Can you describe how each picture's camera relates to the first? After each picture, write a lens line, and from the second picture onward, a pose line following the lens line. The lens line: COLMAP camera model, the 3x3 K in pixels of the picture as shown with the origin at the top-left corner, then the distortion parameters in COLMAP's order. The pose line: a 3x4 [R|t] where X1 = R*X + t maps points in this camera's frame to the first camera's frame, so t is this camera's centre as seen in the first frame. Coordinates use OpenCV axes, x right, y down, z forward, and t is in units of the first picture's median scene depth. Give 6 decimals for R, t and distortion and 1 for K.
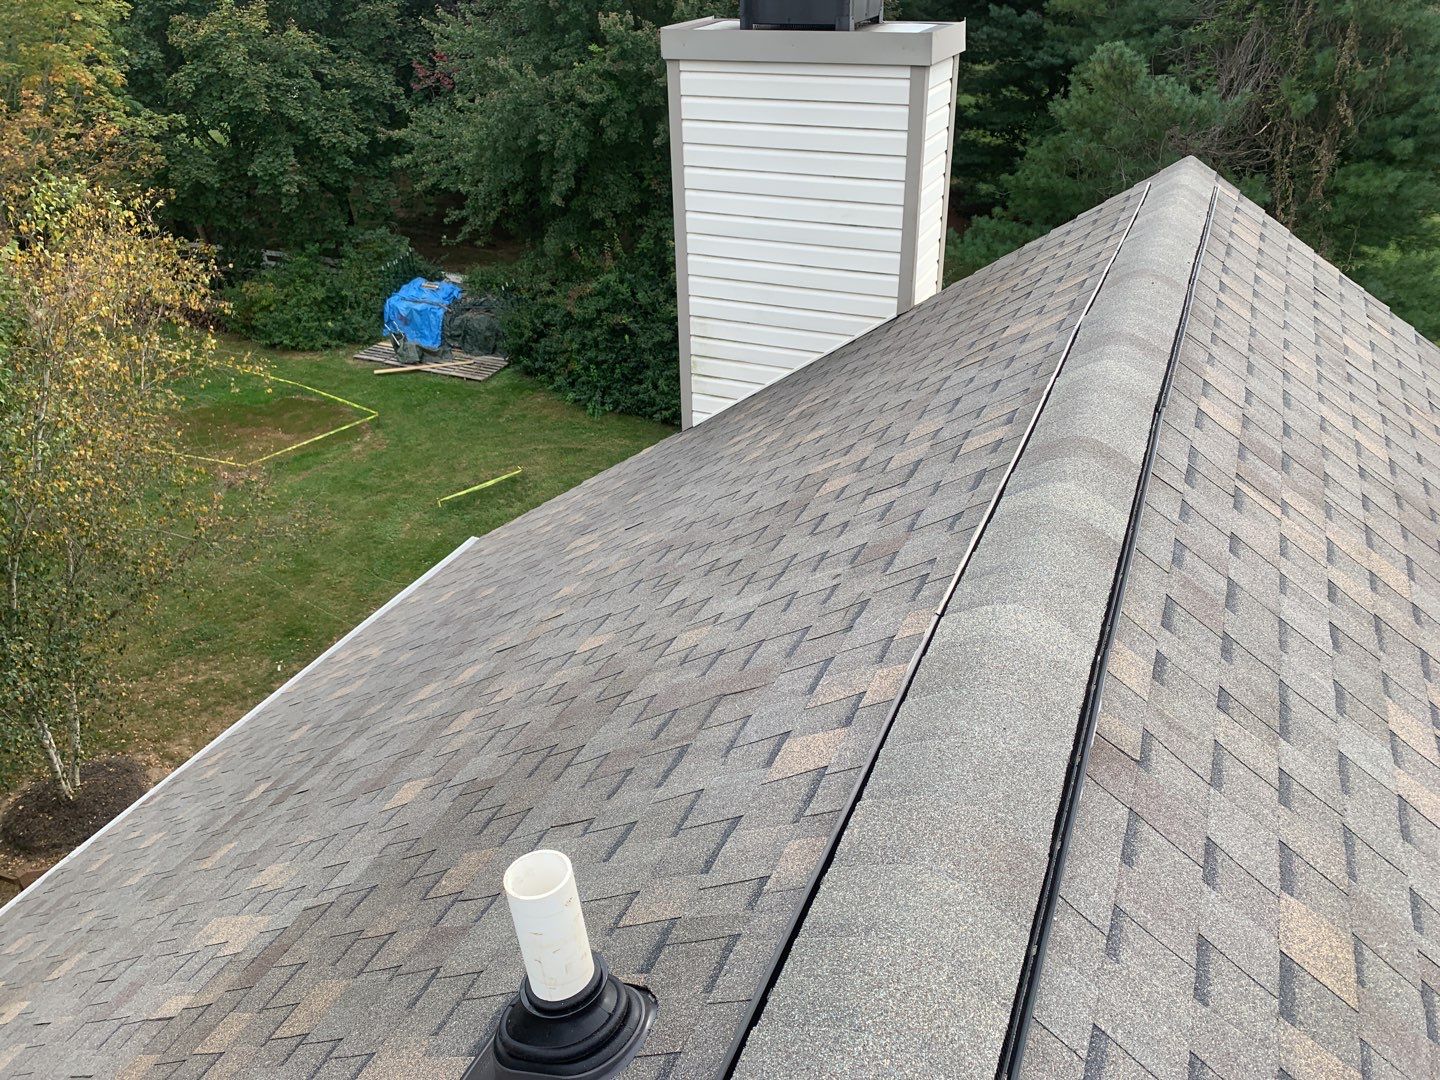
lens RADIAL K [[1096.8, 0, 726.5], [0, 1096.8, 526.8], [0, 0, 1]] dist [0.012733, -0.001229]
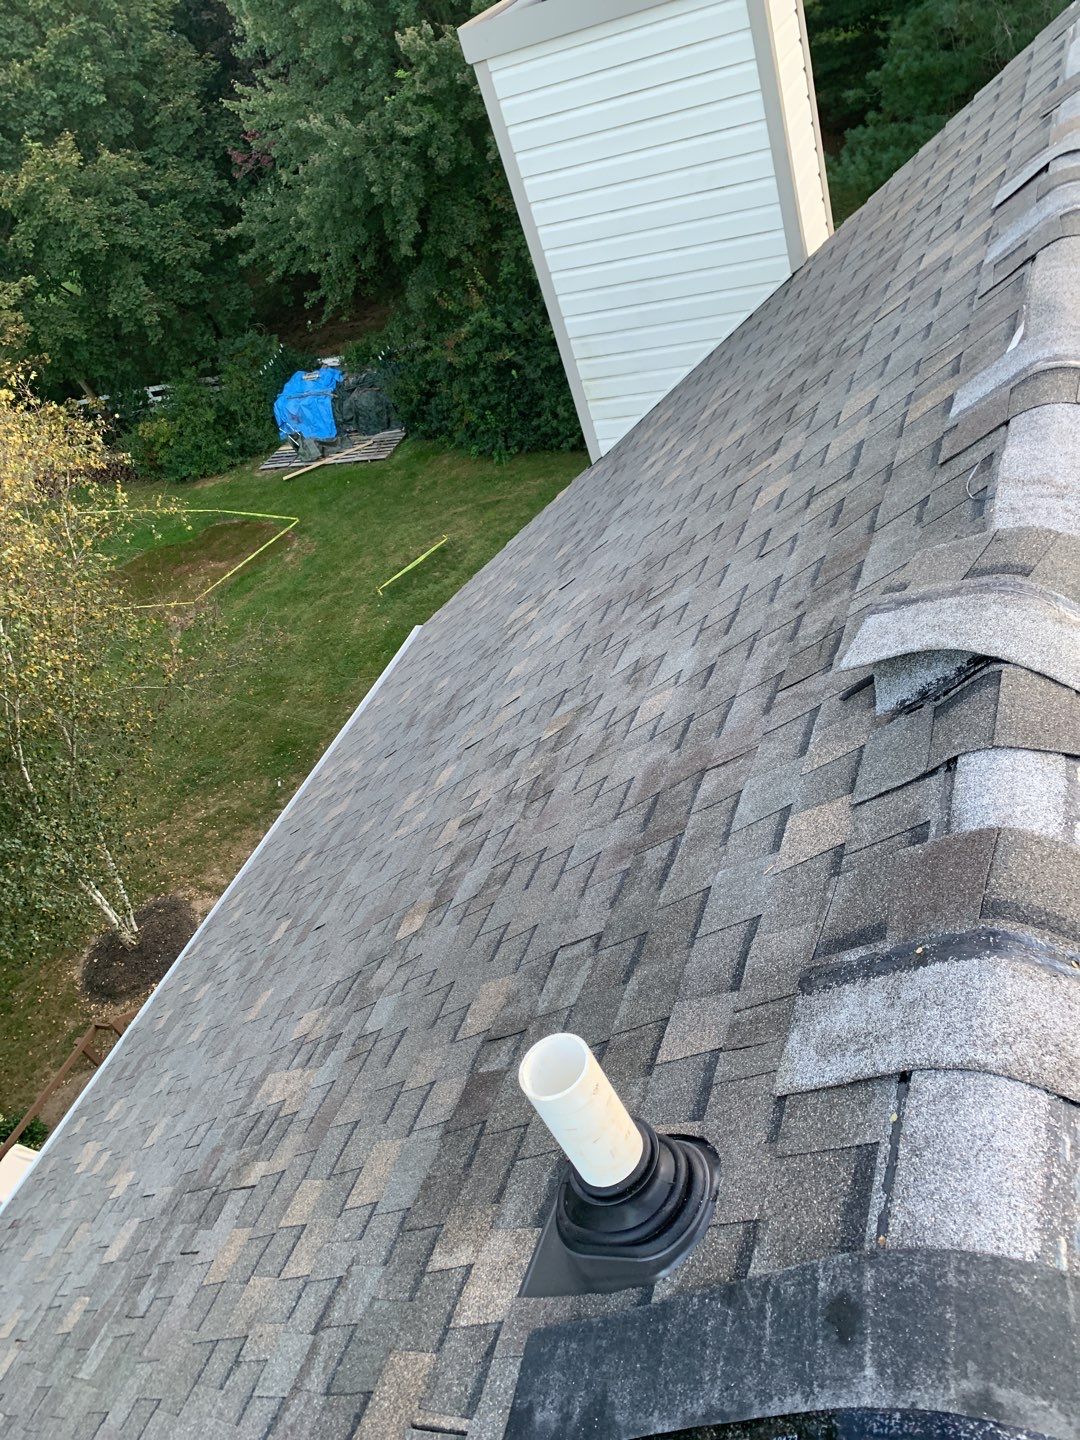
lens RADIAL K [[1096.8, 0, 544.2], [0, 1096.8, 709.7], [0, 0, 1]] dist [0.012733, -0.001229]
pose [[0.960541, -0.239110, -0.142085, 0.000748], [0.257093, 0.958202, 0.125506, -0.003470], [0.106137, -0.157082, 0.981866, 0.008207]]
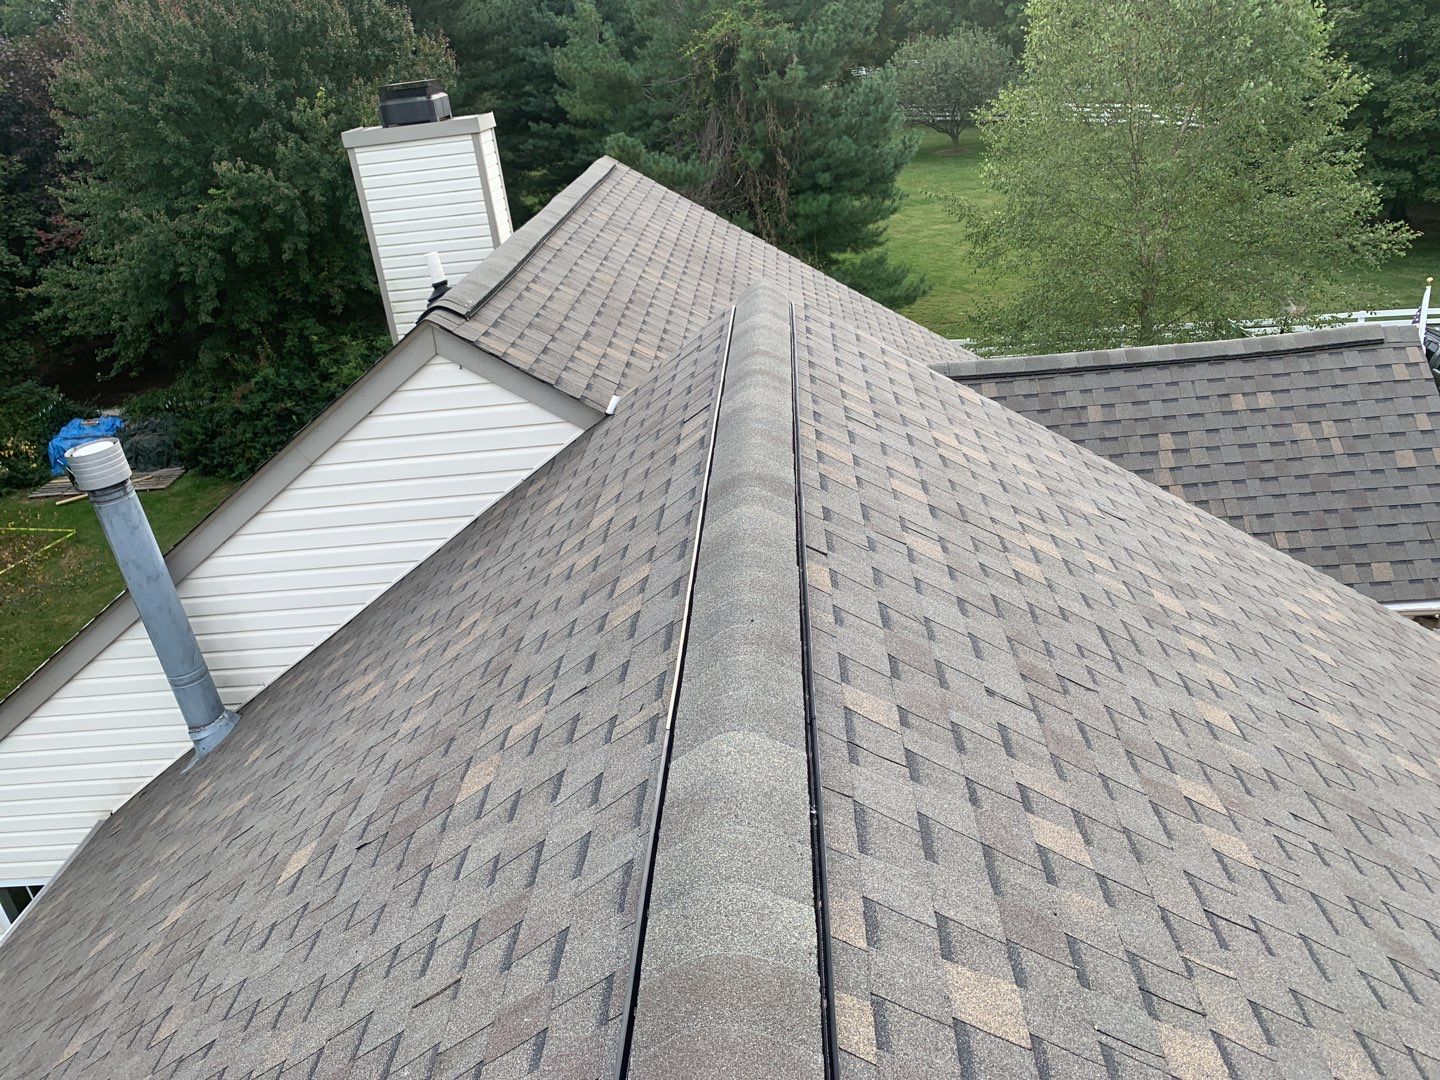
lens RADIAL K [[1096.8, 0, 694.6], [0, 1096.8, 524.3], [0, 0, 1]] dist [0.012733, -0.001229]
pose [[0.935153, -0.219419, 0.278110, -0.045495], [0.247147, 0.966557, -0.068459, 0.138451], [-0.253788, 0.132754, 0.958107, -0.256454]]
